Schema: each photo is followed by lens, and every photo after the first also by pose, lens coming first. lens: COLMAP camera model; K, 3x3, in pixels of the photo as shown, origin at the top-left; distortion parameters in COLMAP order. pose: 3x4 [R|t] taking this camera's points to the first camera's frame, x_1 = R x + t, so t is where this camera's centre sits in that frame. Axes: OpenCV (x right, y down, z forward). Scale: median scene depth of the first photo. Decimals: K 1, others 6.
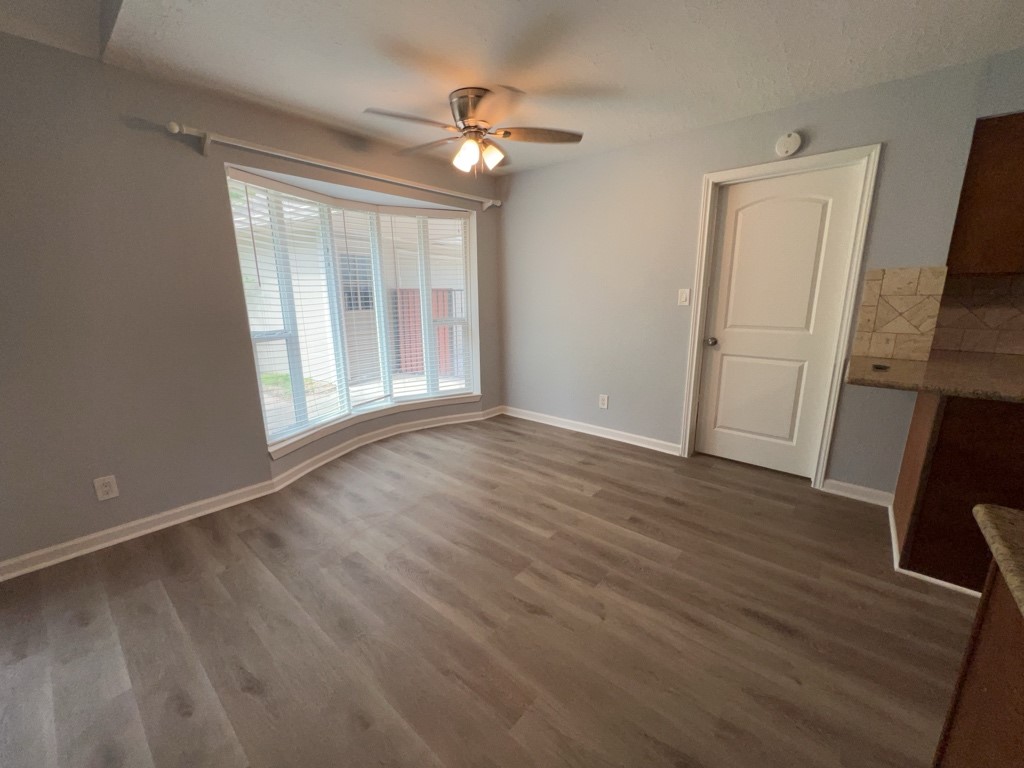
lens RADIAL K [[407.7, 0, 515.5], [0, 407.7, 387.0], [0, 0, 1]] dist [-0.002807, 0.000614]
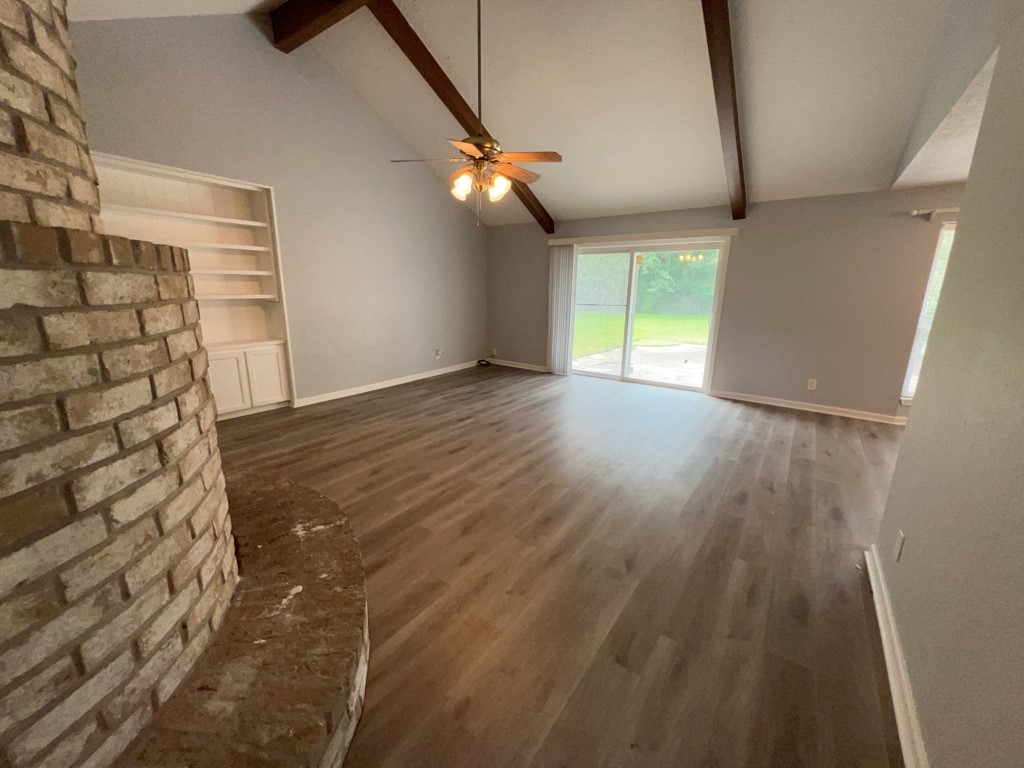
lens RADIAL K [[407.7, 0, 512.6], [0, 407.7, 381.3], [0, 0, 1]] dist [-0.002807, 0.000614]
pose [[0.076771, 0.235870, -0.968747, 0.940270], [-0.233454, 0.948858, 0.212527, 0.126957], [0.969332, 0.209842, 0.127910, -0.806297]]
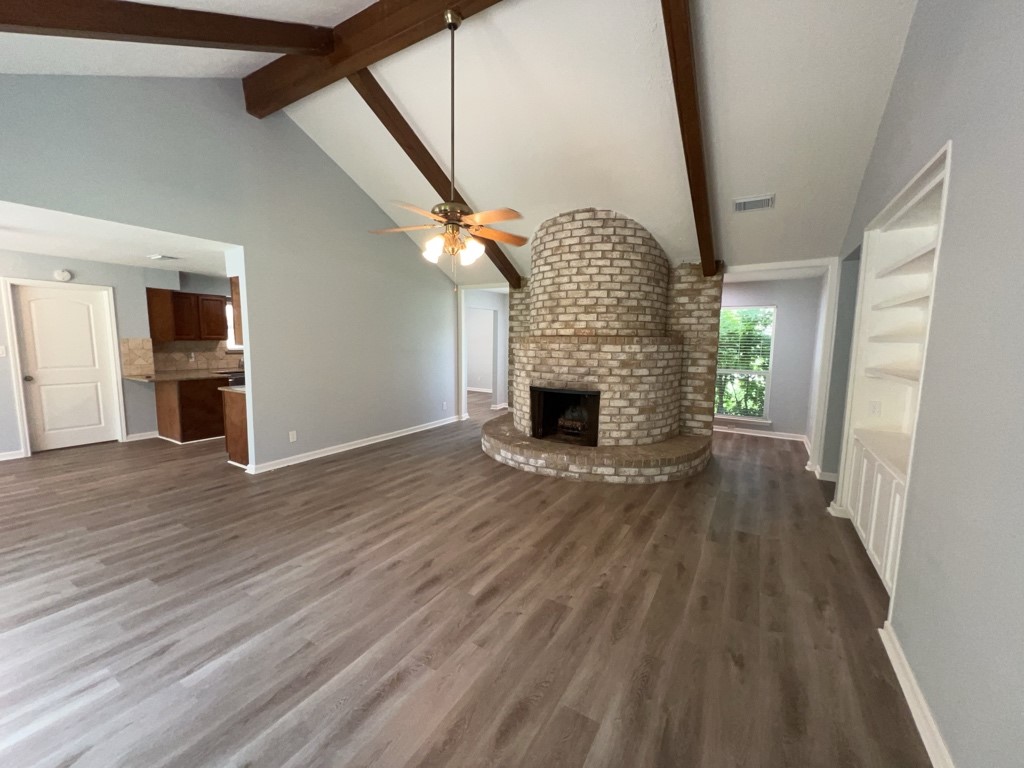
lens RADIAL K [[407.7, 0, 512.0], [0, 407.7, 384.0], [0, 0, 1]] dist [-0.002807, 0.000614]
pose [[-0.157656, -0.102316, 0.982179, -1.793570], [0.207202, 0.969049, 0.134207, 0.112103], [-0.965511, 0.224668, -0.131576, -0.786459]]
